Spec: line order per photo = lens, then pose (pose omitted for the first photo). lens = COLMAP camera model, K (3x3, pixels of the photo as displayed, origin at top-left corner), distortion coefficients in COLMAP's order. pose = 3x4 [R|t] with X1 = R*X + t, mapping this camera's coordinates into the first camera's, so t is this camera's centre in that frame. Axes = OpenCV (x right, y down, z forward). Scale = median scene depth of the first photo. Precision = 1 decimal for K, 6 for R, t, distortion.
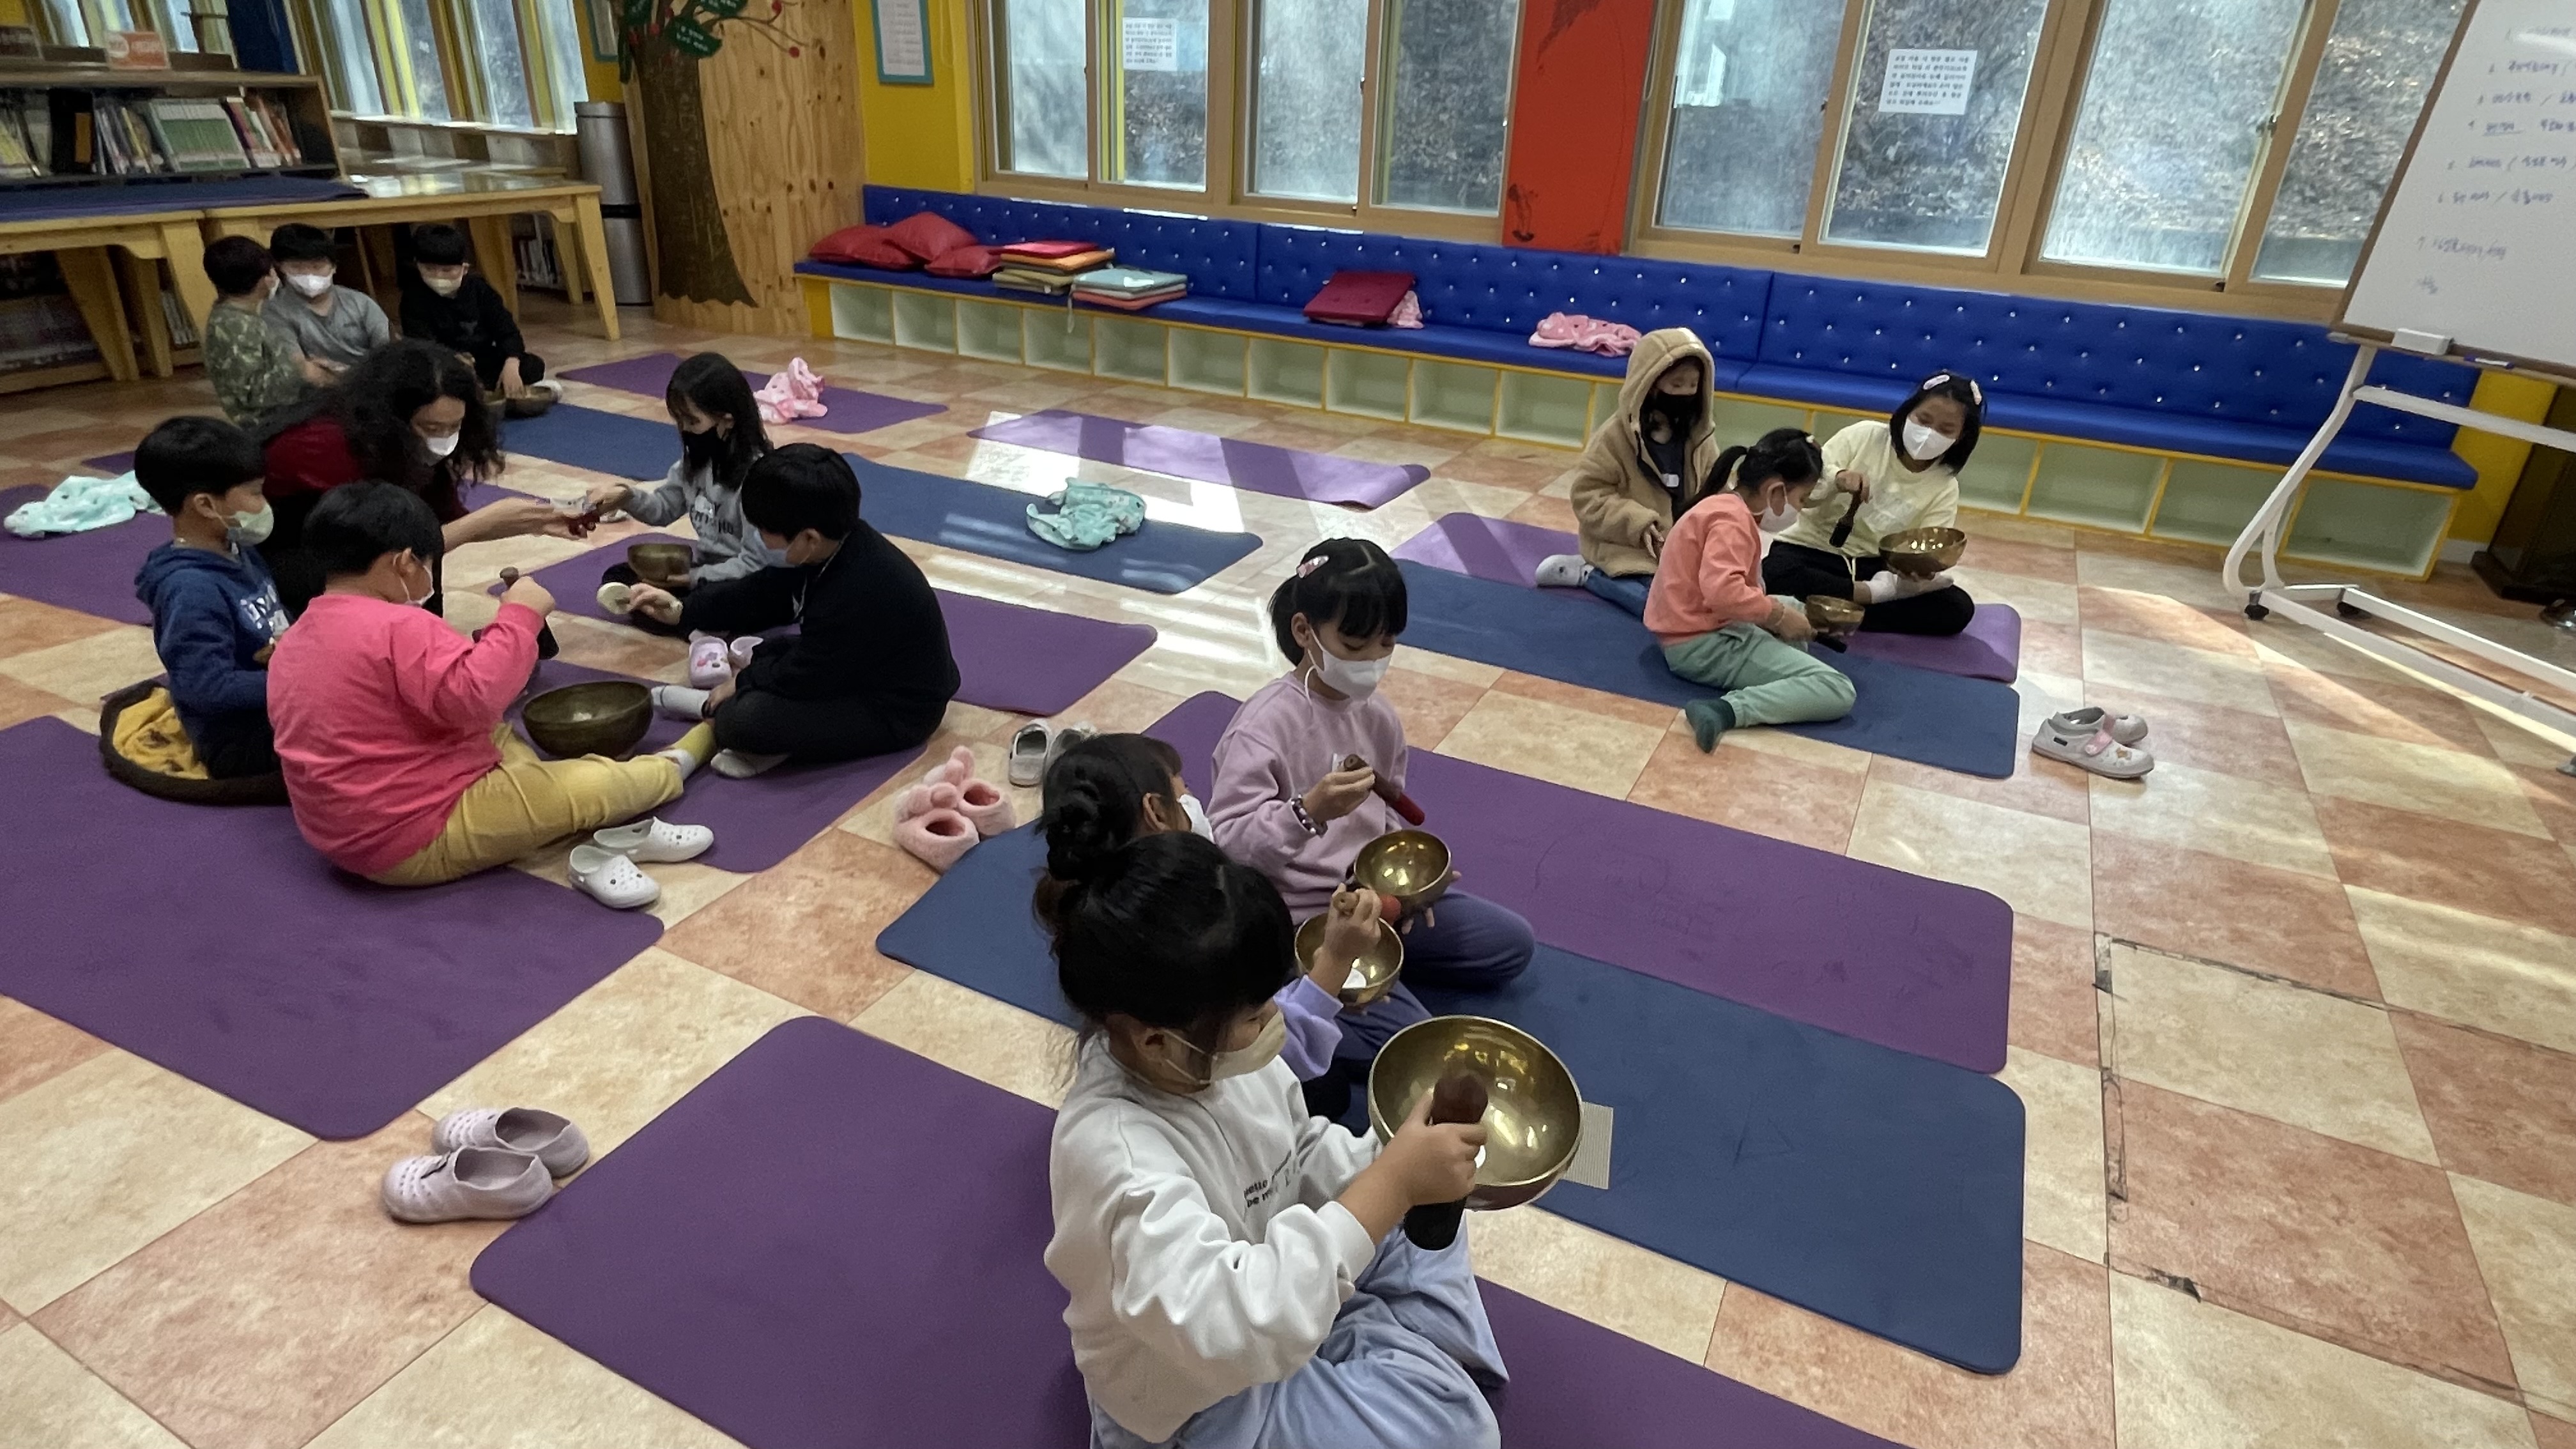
lens RADIAL K [[1386.9, 0, 1288.0], [0, 1386.9, 724.5], [0, 0, 1]] dist [0.006632, -0.008388]
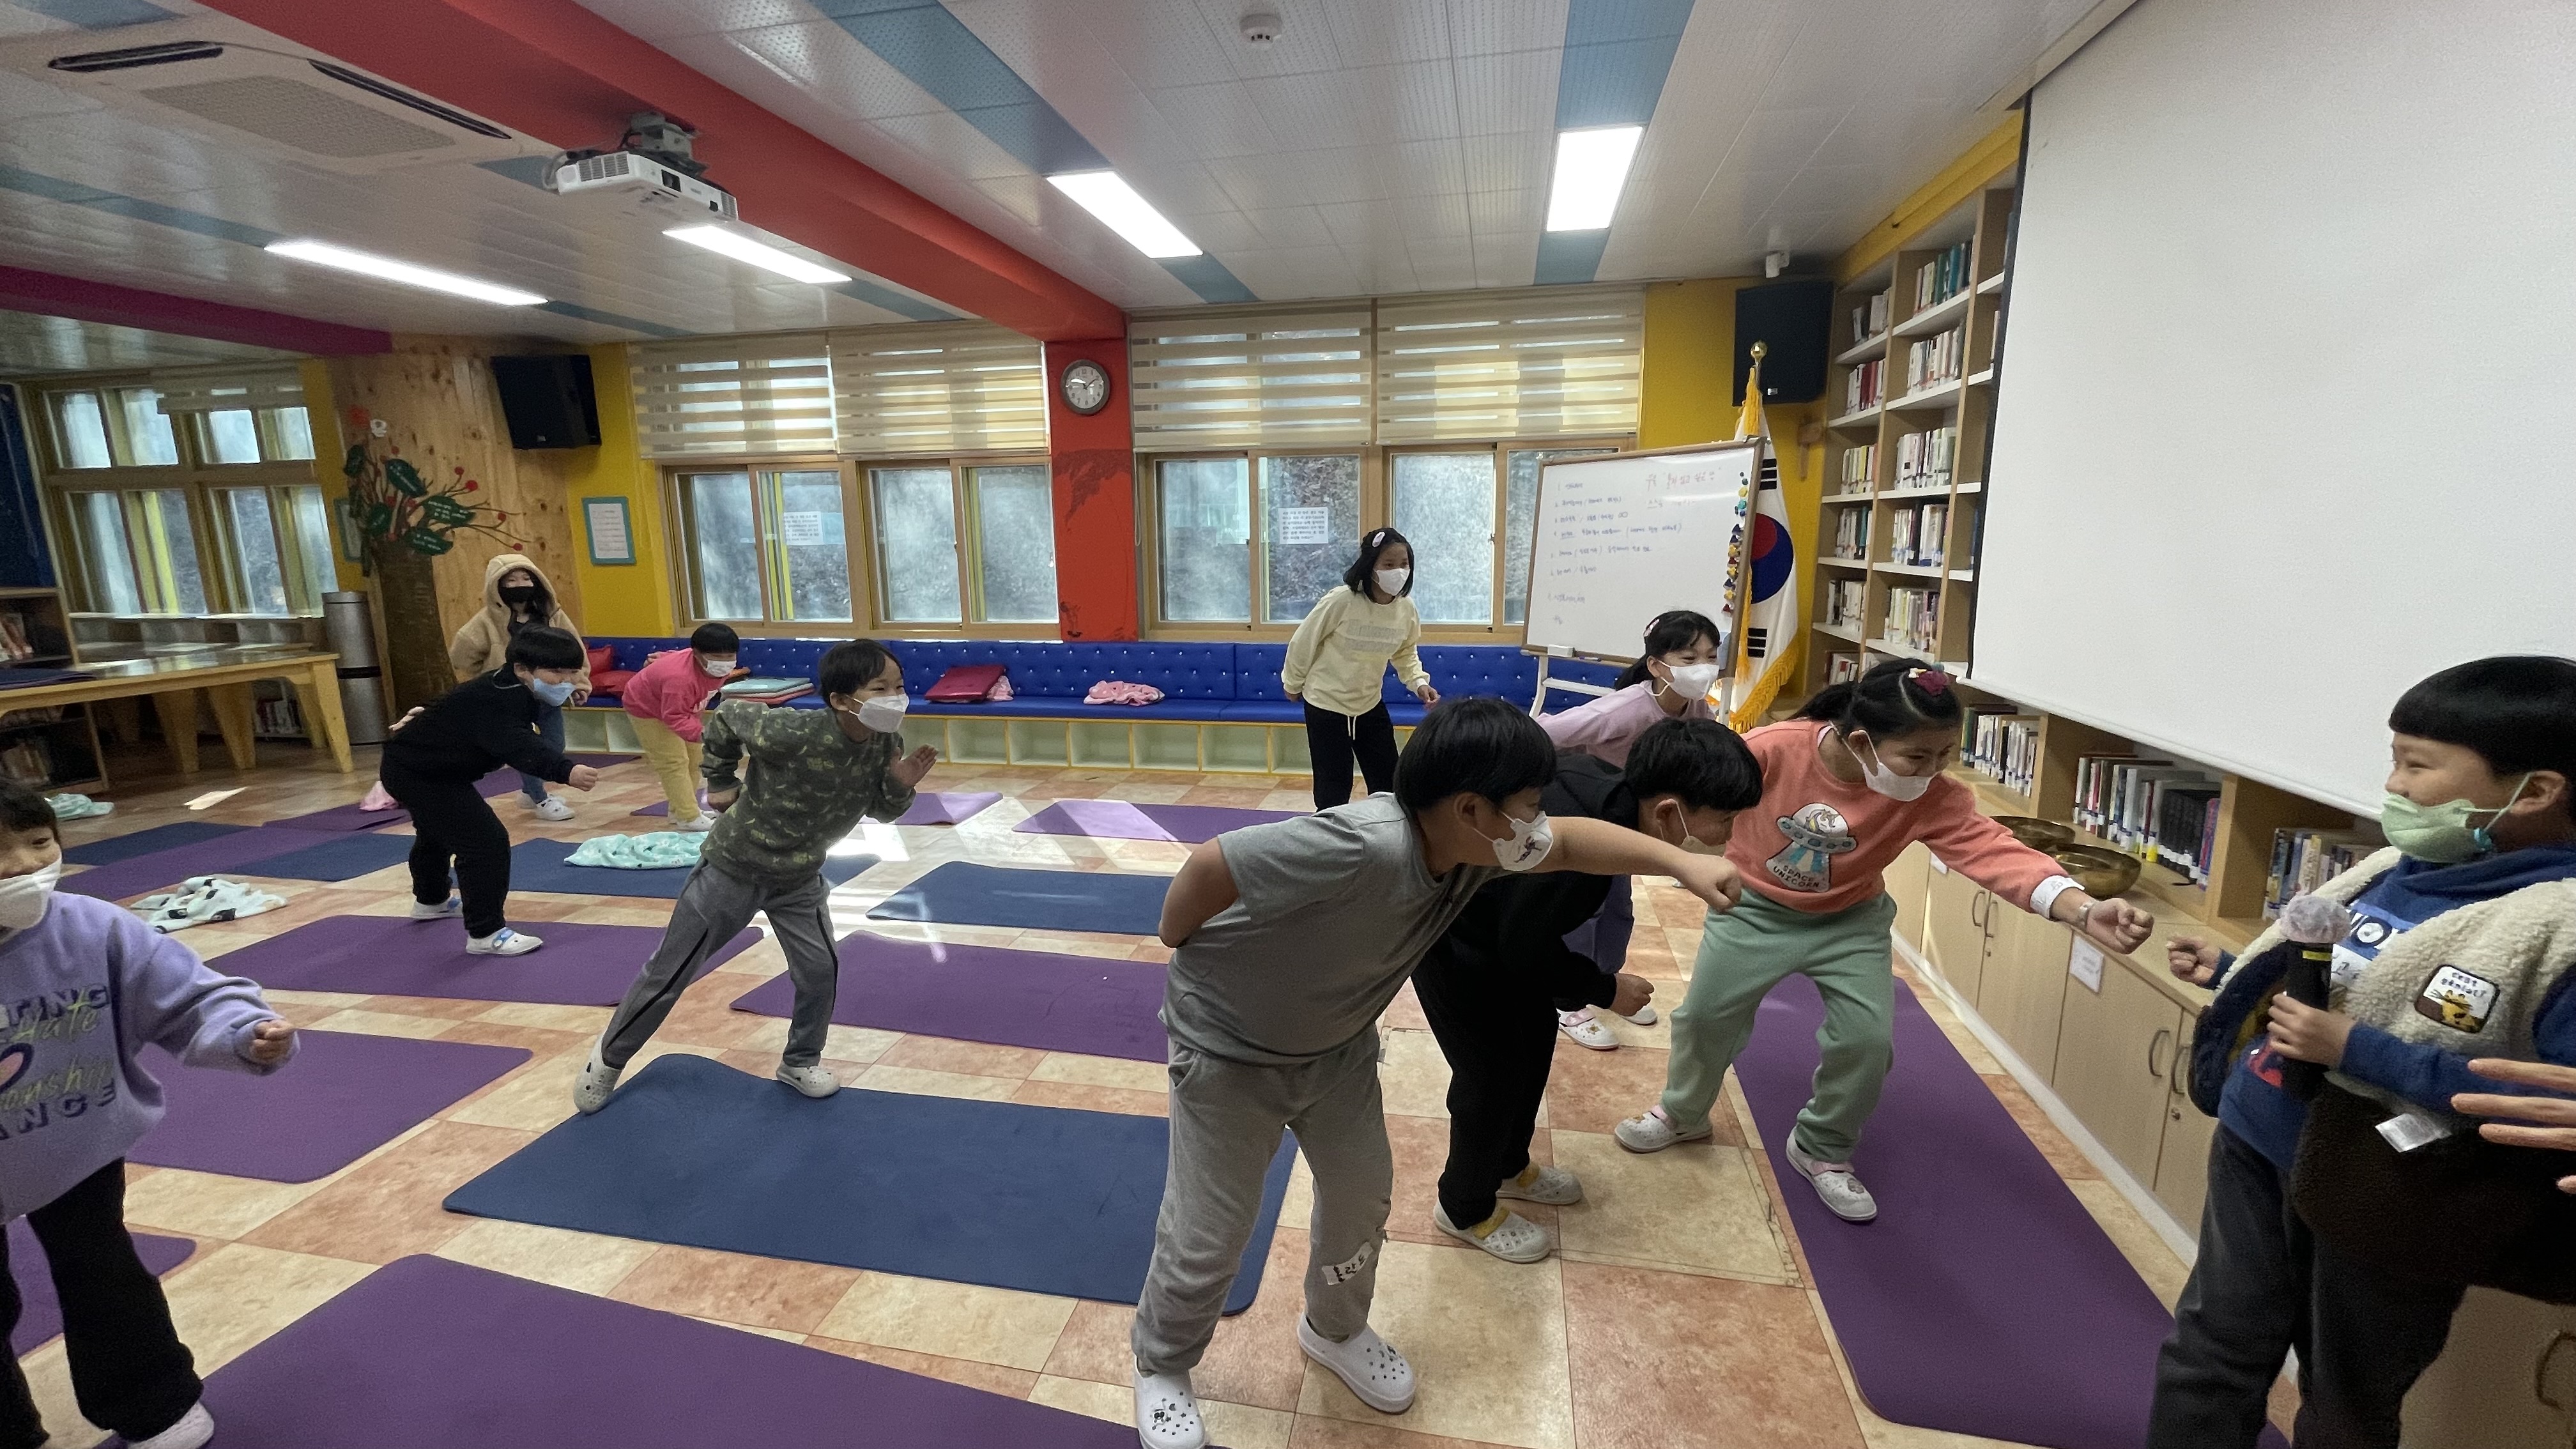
lens RADIAL K [[1045.6, 0, 1288.0], [0, 1045.6, 724.5], [0, 0, 1]] dist [0.009912, -0.004189]
pose [[0.961729, -0.100816, 0.254783, 0.082290], [0.161614, 0.959597, -0.230337, 0.029858], [-0.221267, 0.262698, 0.939165, -0.063527]]
